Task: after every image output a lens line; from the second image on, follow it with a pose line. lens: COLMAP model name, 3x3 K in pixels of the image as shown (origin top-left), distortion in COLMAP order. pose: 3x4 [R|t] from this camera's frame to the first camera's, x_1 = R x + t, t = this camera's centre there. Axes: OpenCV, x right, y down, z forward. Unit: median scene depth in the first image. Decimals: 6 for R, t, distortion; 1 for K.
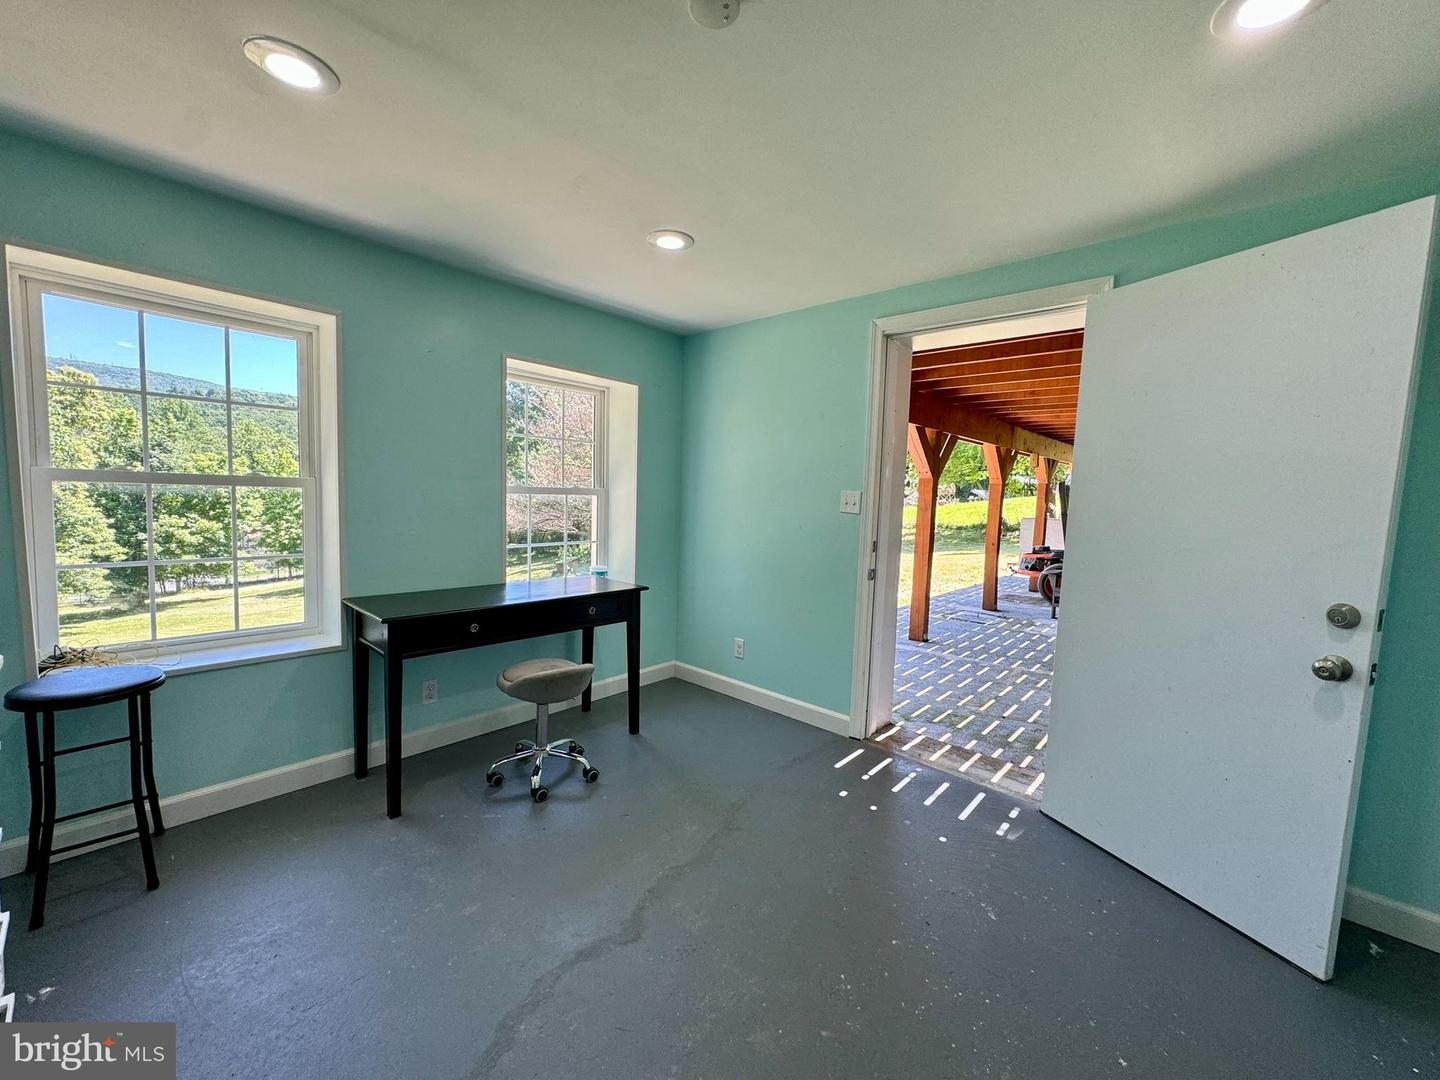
lens RADIAL K [[573.2, 0, 719.9], [0, 573.2, 536.3], [0, 0, 1]] dist [-0.002598, 0.000836]
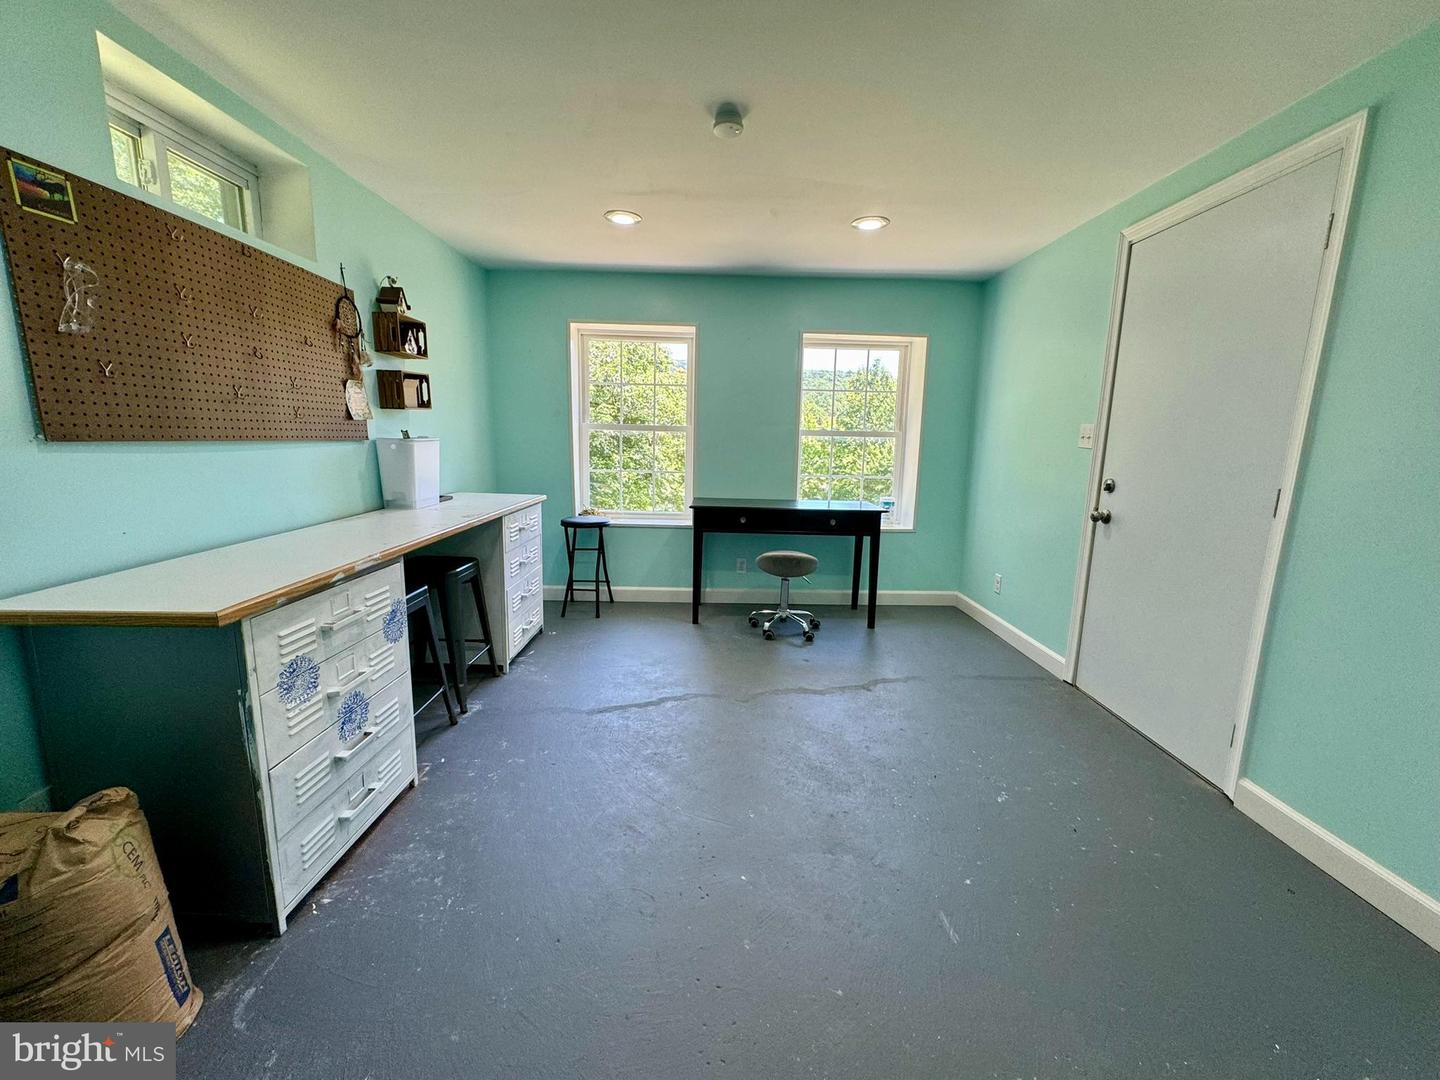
lens RADIAL K [[573.2, 0, 719.9], [0, 573.2, 536.3], [0, 0, 1]] dist [-0.002598, 0.000836]
pose [[0.691922, 0.107078, -0.713988, 0.649892], [-0.055057, 0.993886, 0.095700, 0.060625], [0.719870, -0.026907, 0.693587, -0.120412]]
